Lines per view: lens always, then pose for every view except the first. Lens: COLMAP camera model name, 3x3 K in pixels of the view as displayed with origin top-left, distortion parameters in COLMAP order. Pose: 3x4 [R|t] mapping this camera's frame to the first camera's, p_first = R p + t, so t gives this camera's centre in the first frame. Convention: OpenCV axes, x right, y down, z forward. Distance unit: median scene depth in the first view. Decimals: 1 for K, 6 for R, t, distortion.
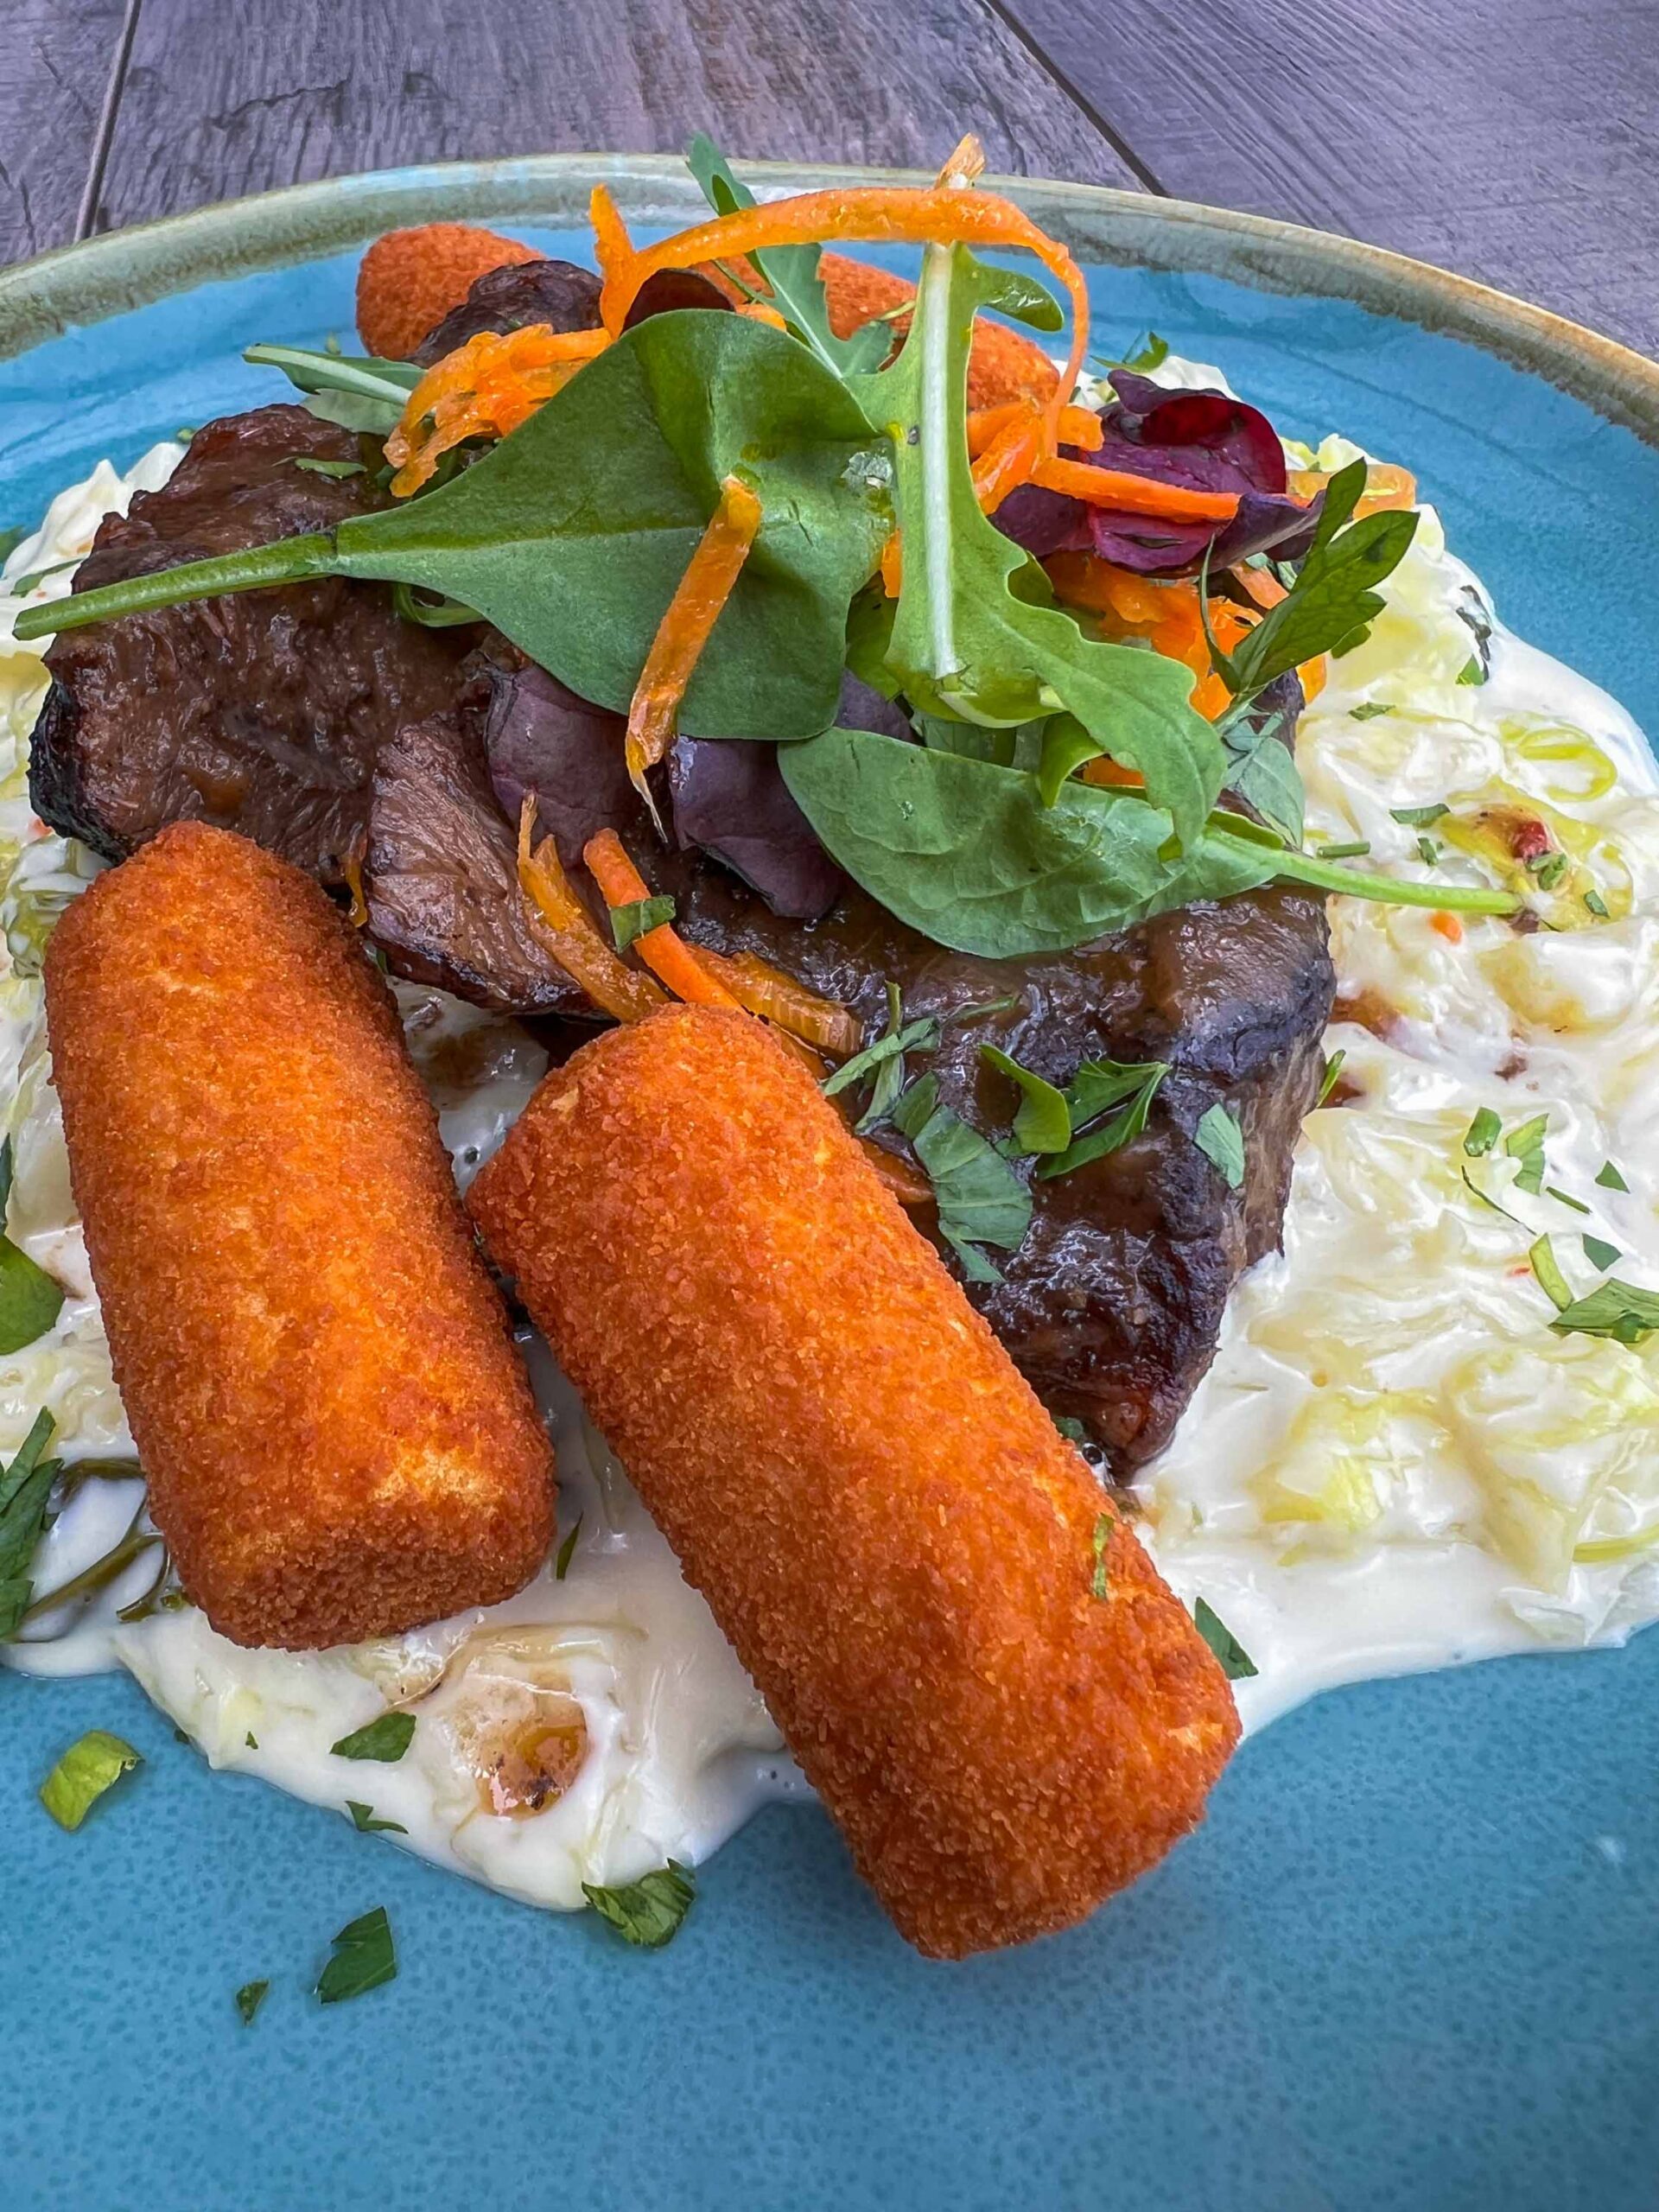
lens RADIAL K [[1707.6, 0, 636.5], [0, 1707.6, 1105.7], [0, 0, 1]] dist [-0.009839, -0.006025]
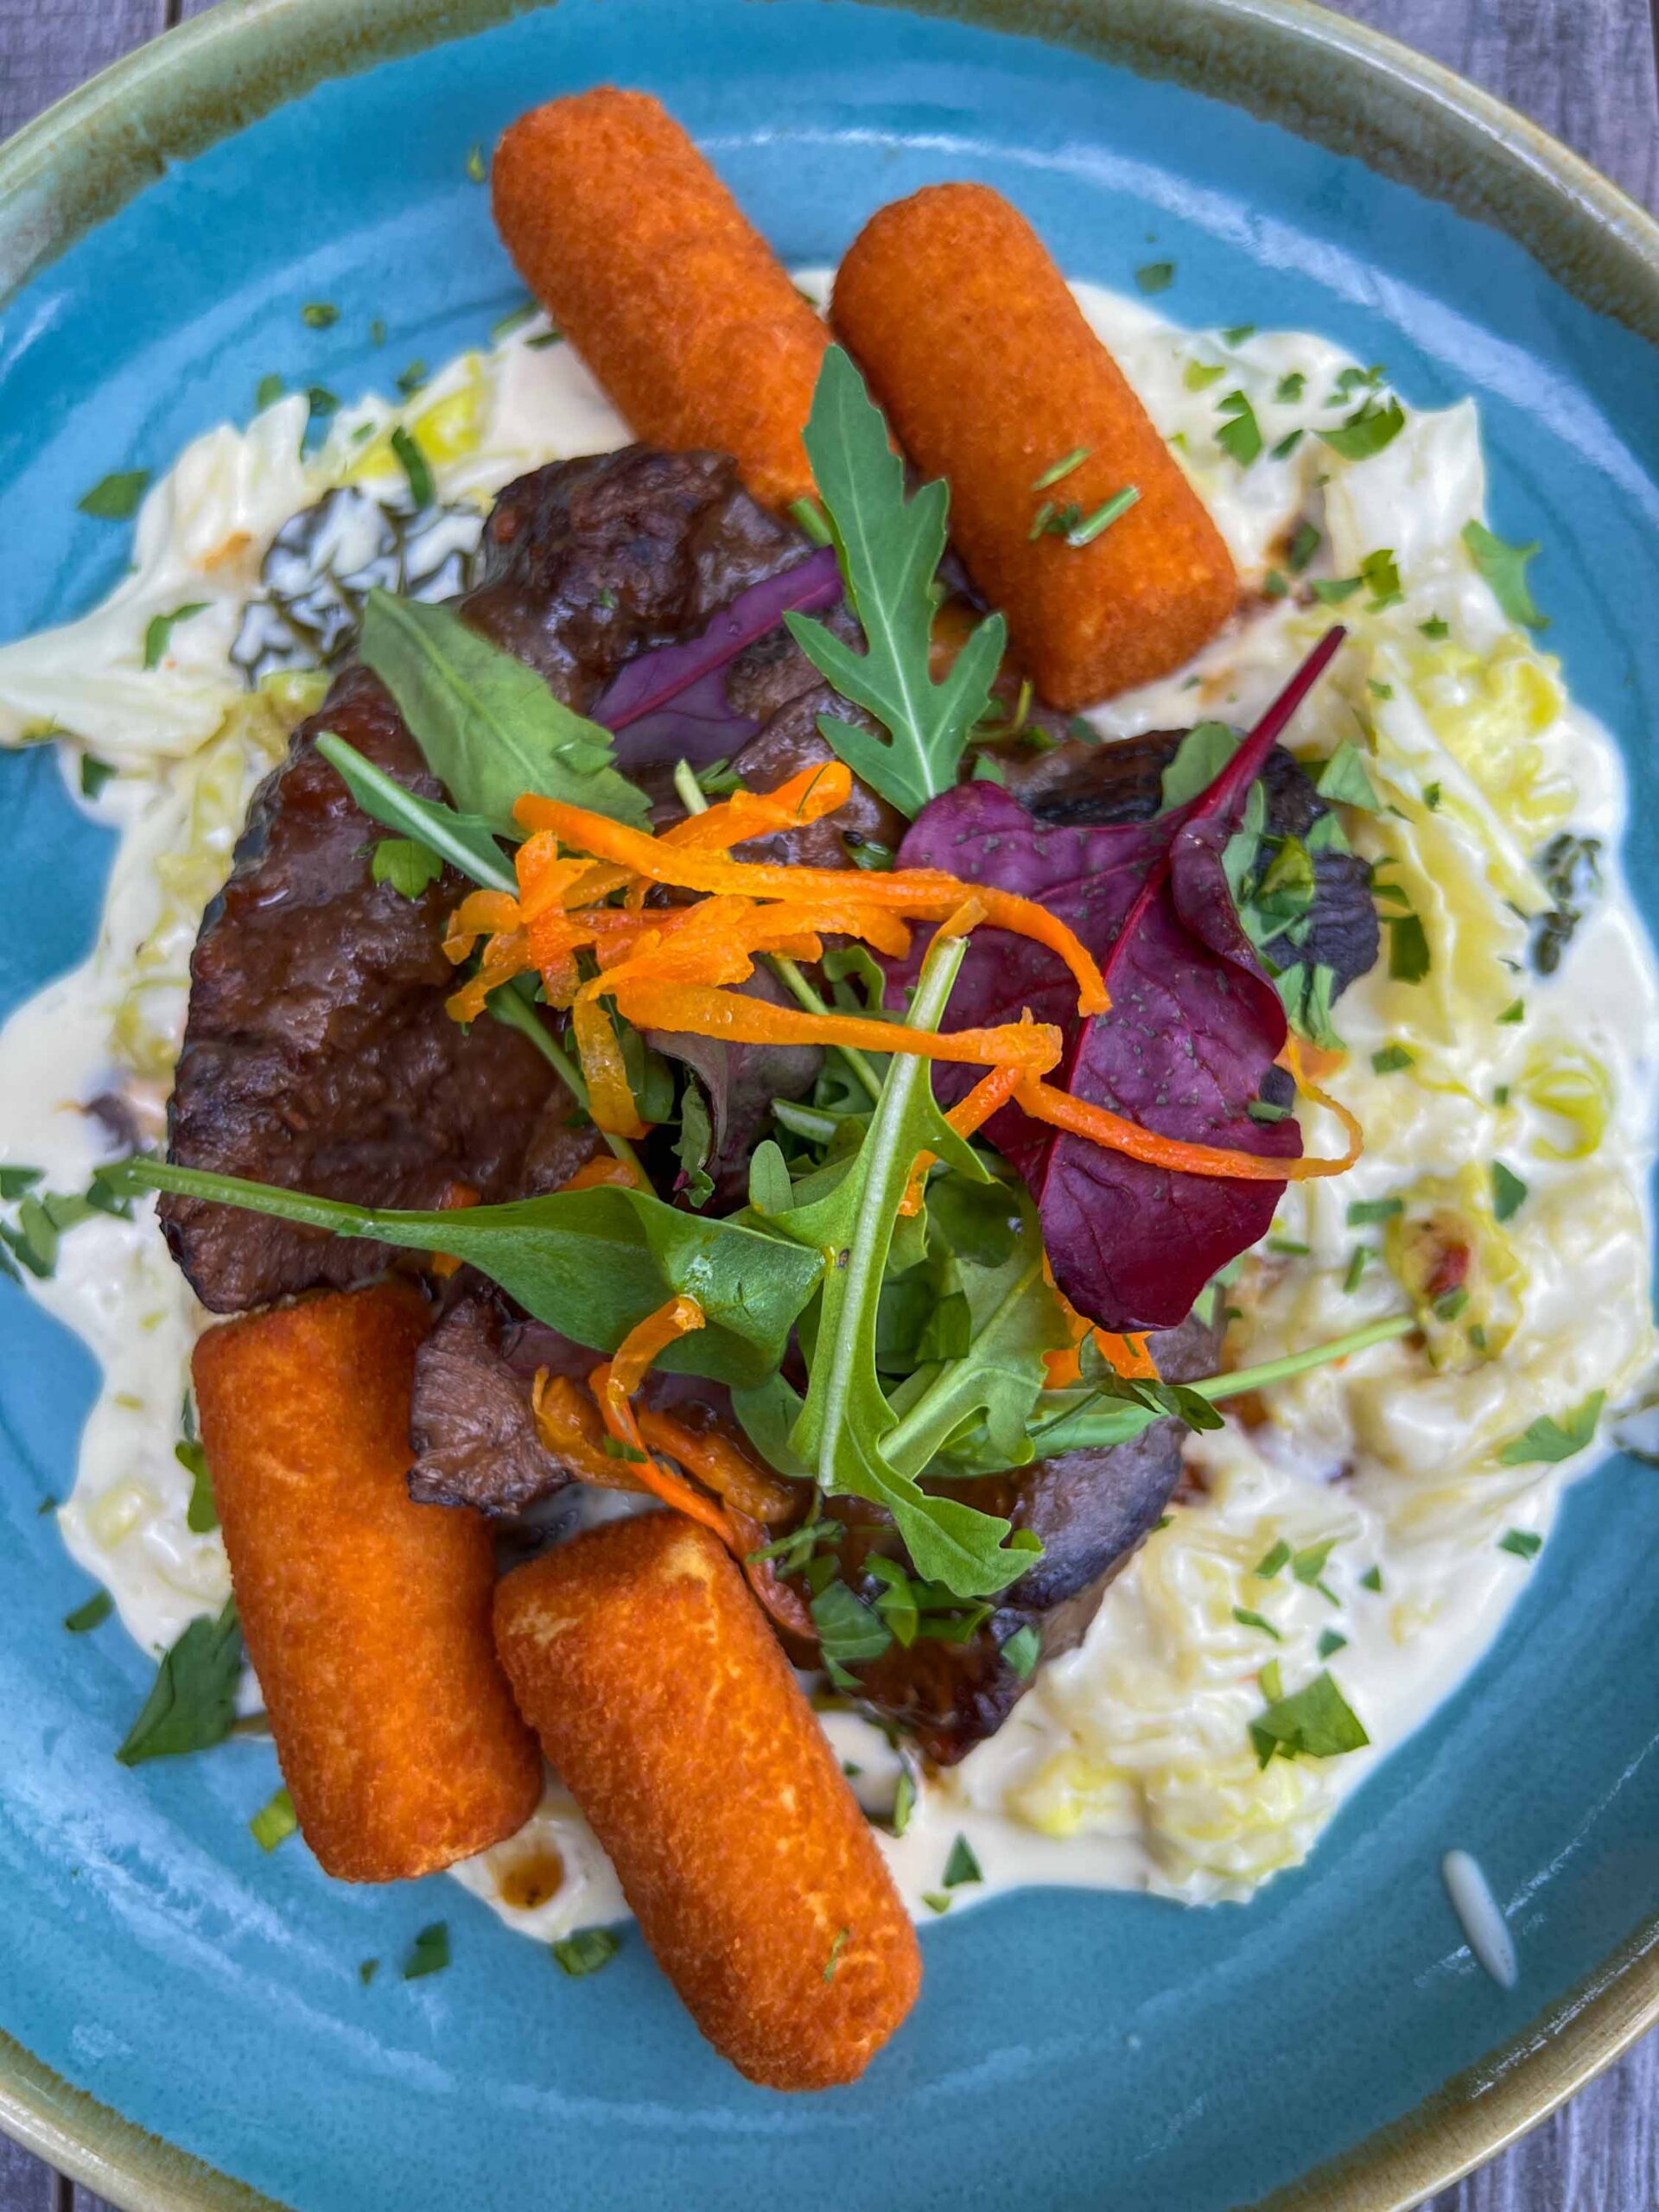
lens RADIAL K [[1658.1, 0, 829.5], [0, 1658.1, 1106.0], [0, 0, 1]] dist [0.059762, -0.102225]
pose [[0.989379, 0.137386, -0.047471, 0.194018], [-0.080740, 0.790998, 0.606468, -1.172600], [0.120869, -0.596194, 0.793690, 0.161766]]
